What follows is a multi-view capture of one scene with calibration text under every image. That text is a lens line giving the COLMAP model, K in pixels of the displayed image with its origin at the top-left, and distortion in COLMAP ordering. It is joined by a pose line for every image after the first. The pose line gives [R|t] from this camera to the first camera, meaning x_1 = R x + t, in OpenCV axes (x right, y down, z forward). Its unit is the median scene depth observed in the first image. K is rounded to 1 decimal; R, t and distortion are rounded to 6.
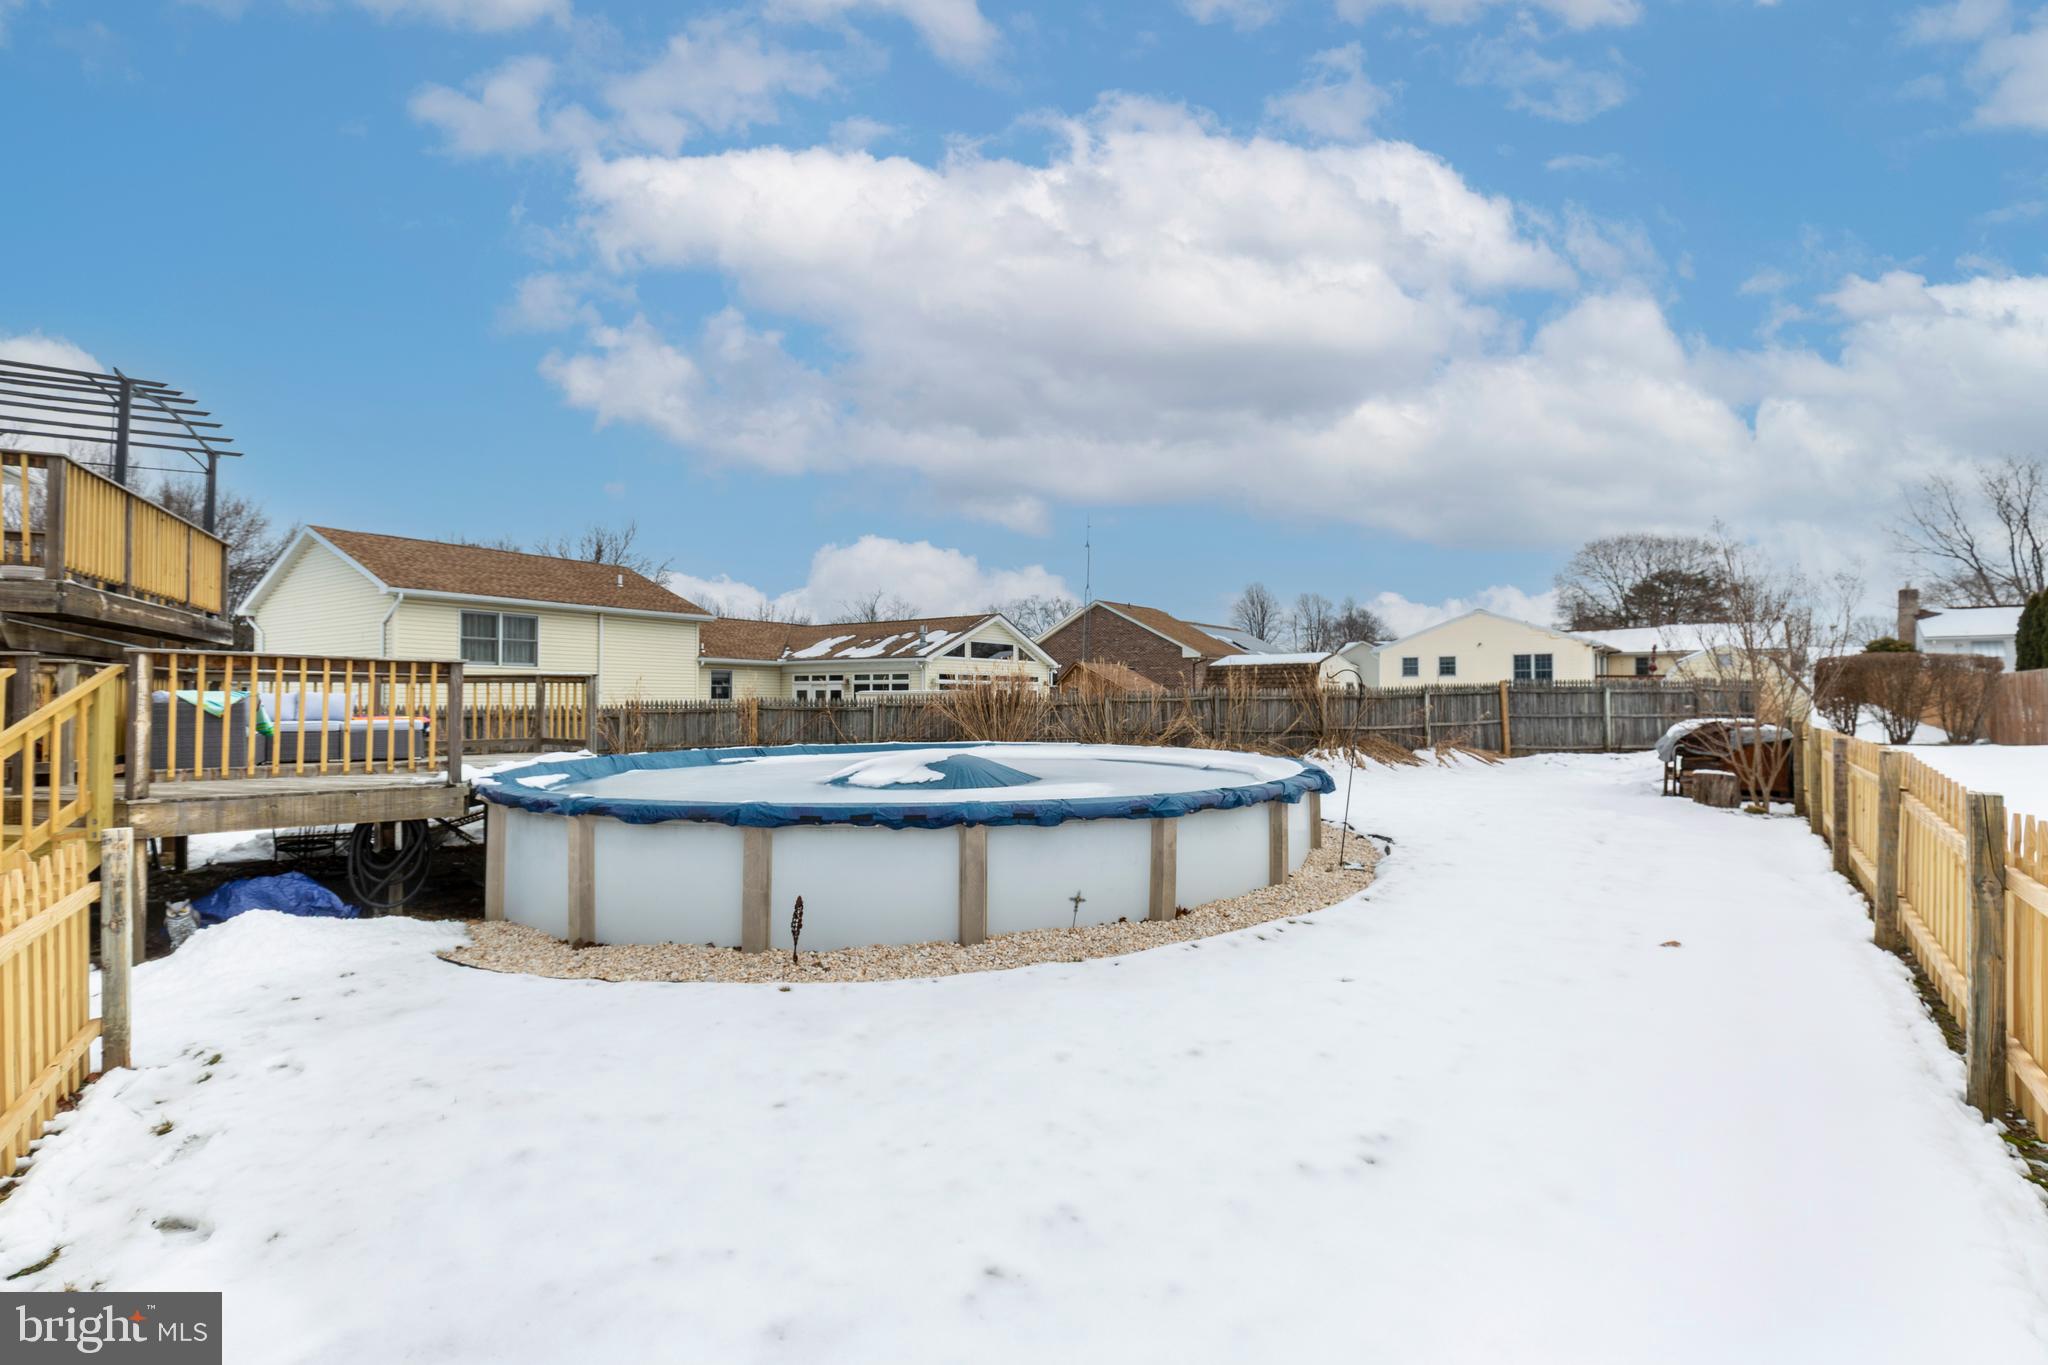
lens RADIAL K [[892.4, 0, 1024.0], [0, 892.4, 682.5], [0, 0, 1]] dist [0.005379, -0.000946]
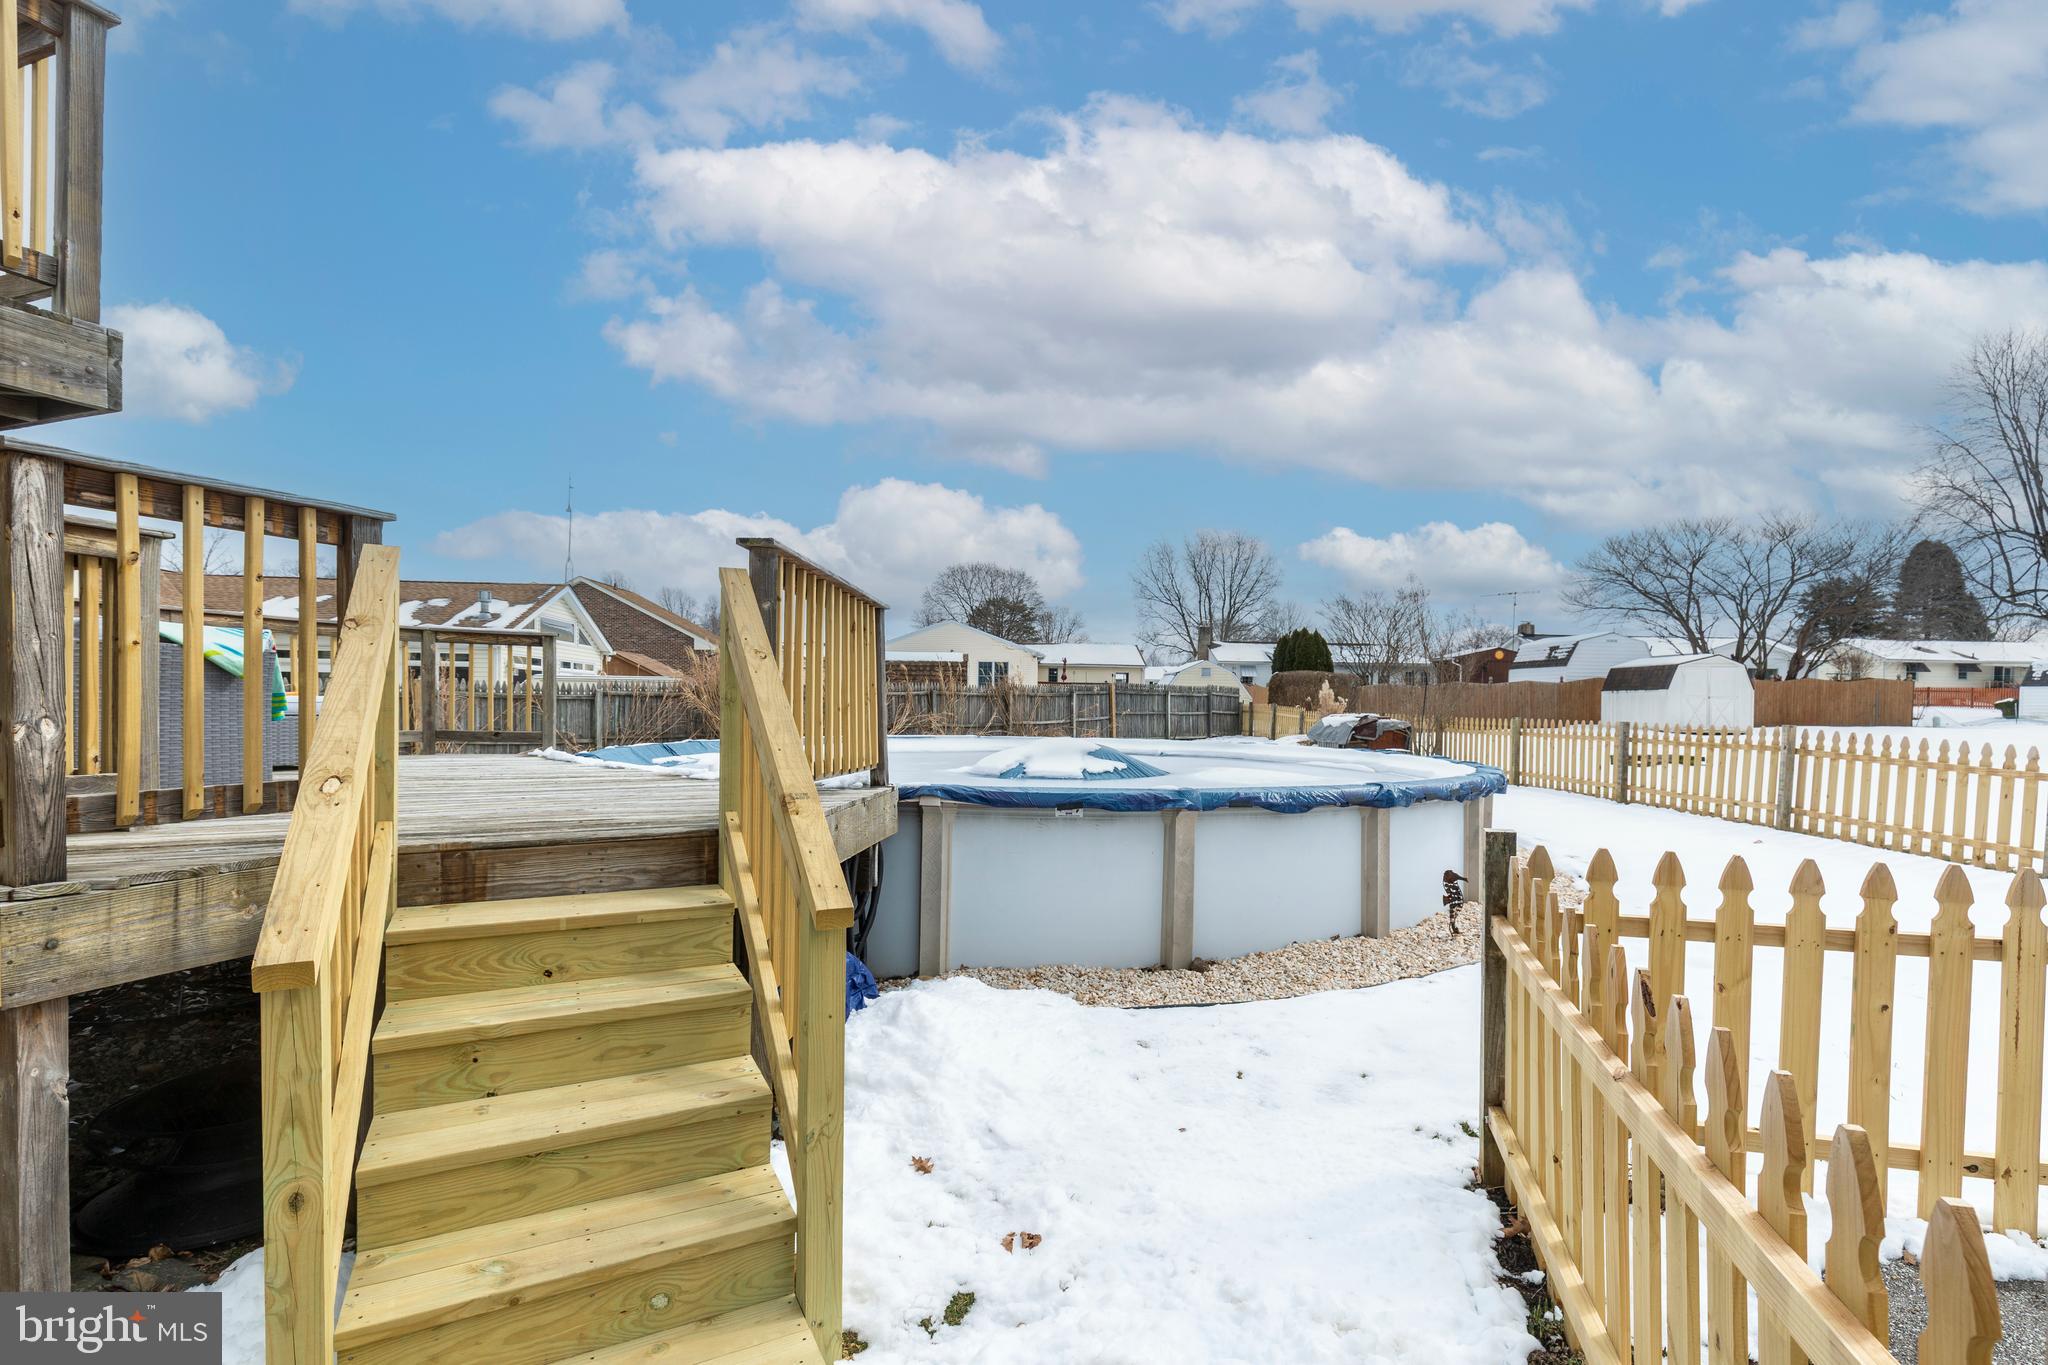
lens RADIAL K [[929.4, 0, 1005.1], [0, 929.4, 719.7], [0, 0, 1]] dist [0.000658, -0.000010]
pose [[0.767580, 0.000738, 0.640953, -0.276506], [-0.025549, 0.999240, 0.029447, 0.010445], [-0.640444, -0.038979, 0.767015, 0.108377]]
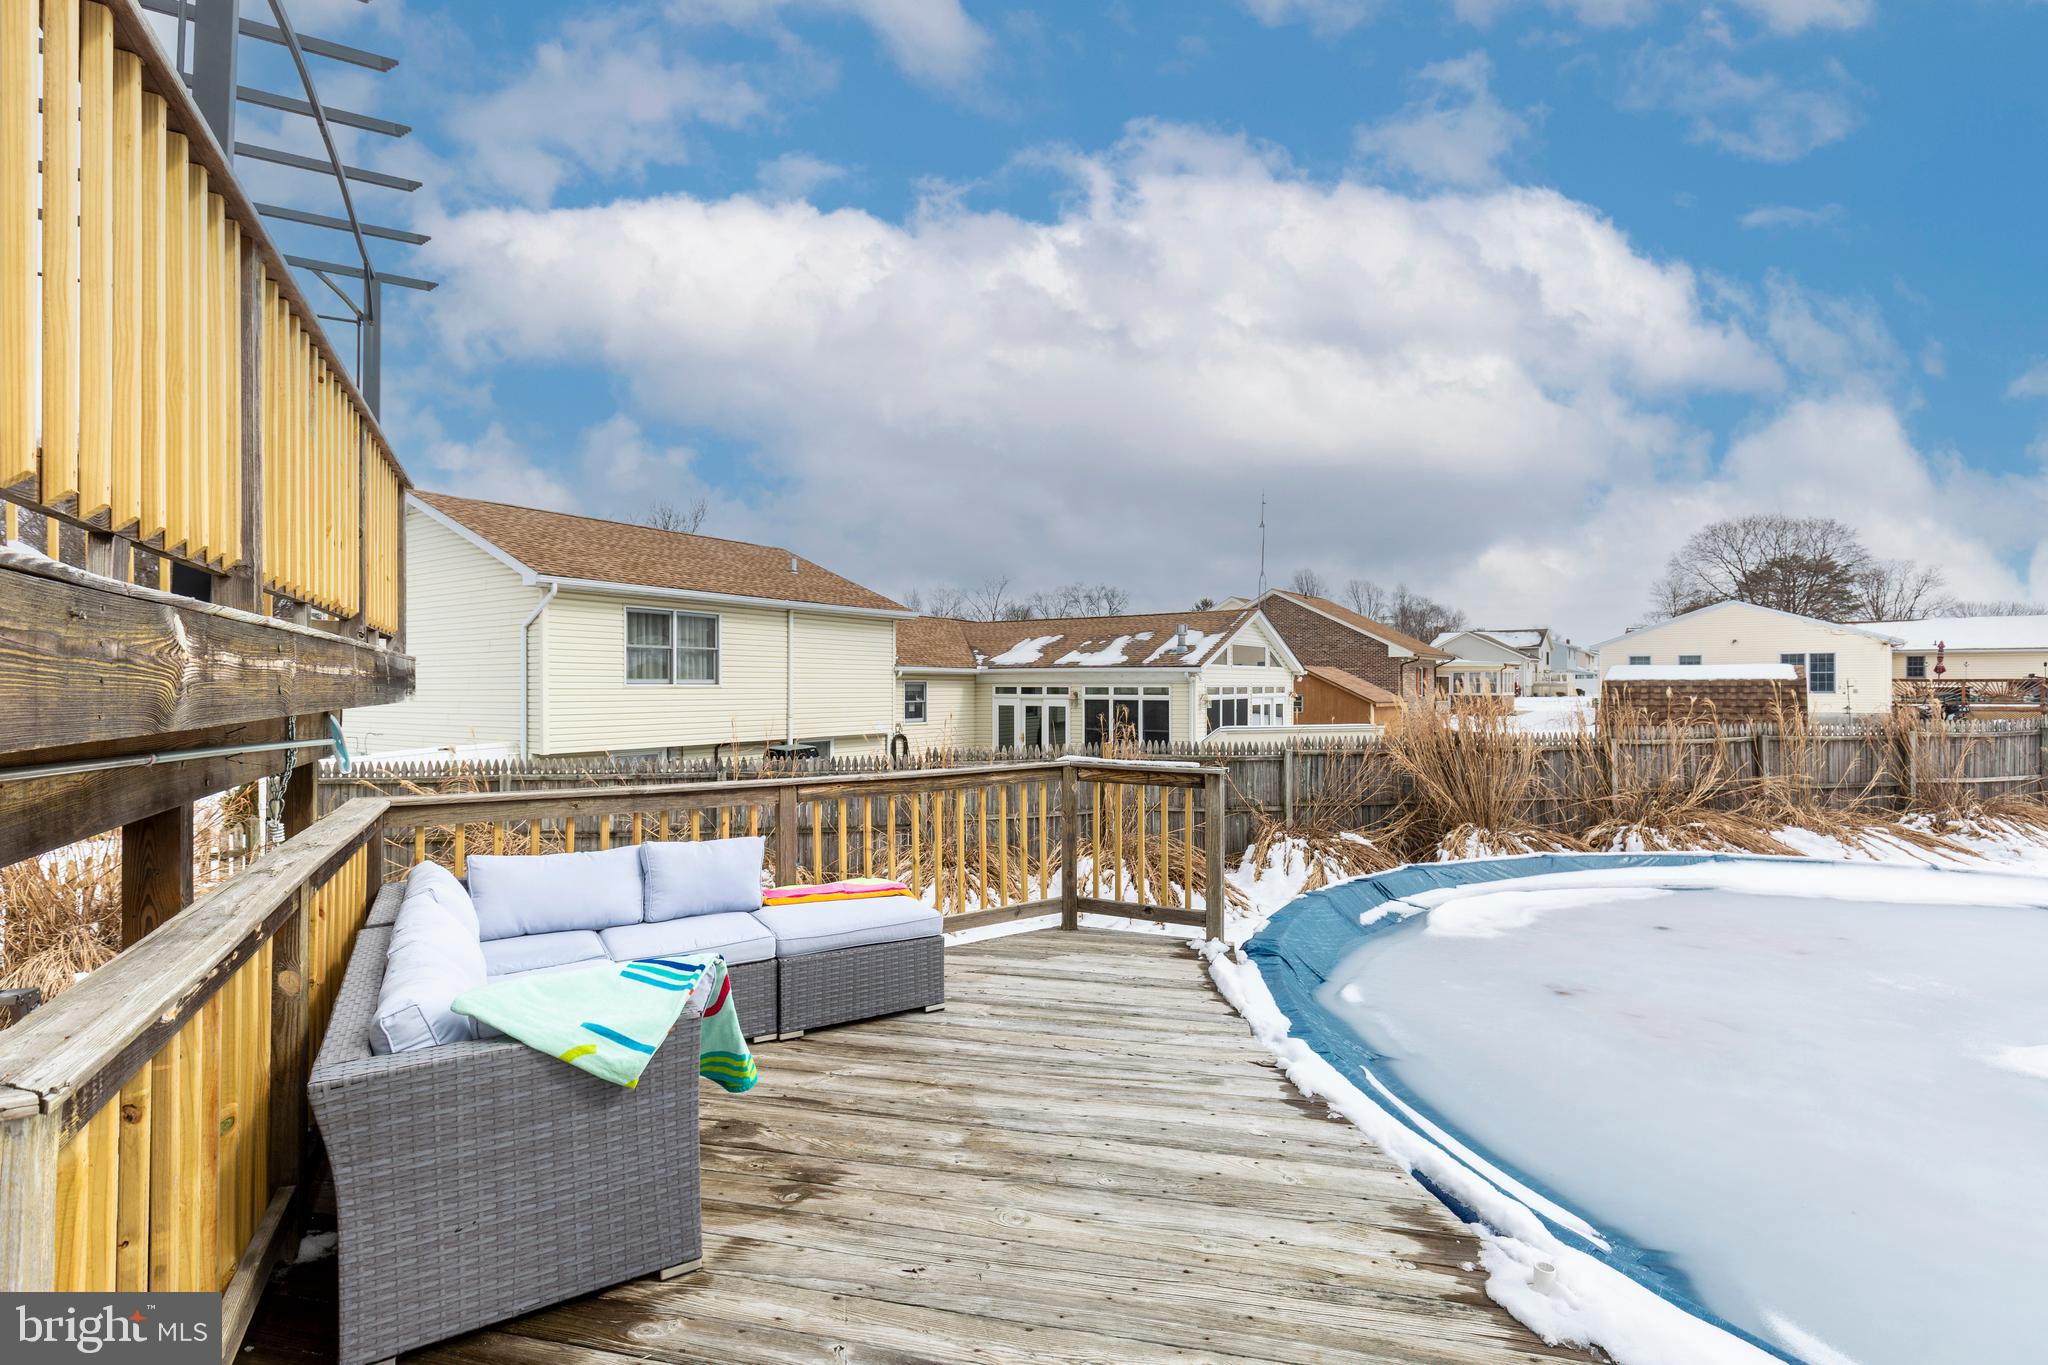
lens RADIAL K [[892.4, 0, 1024.0], [0, 892.4, 682.5], [0, 0, 1]] dist [0.005379, -0.000946]
pose [[0.999967, 0.000854, -0.008111, -0.239705], [-0.000732, 0.999886, 0.015114, -0.024905], [0.008123, -0.015108, 0.999853, 0.228861]]
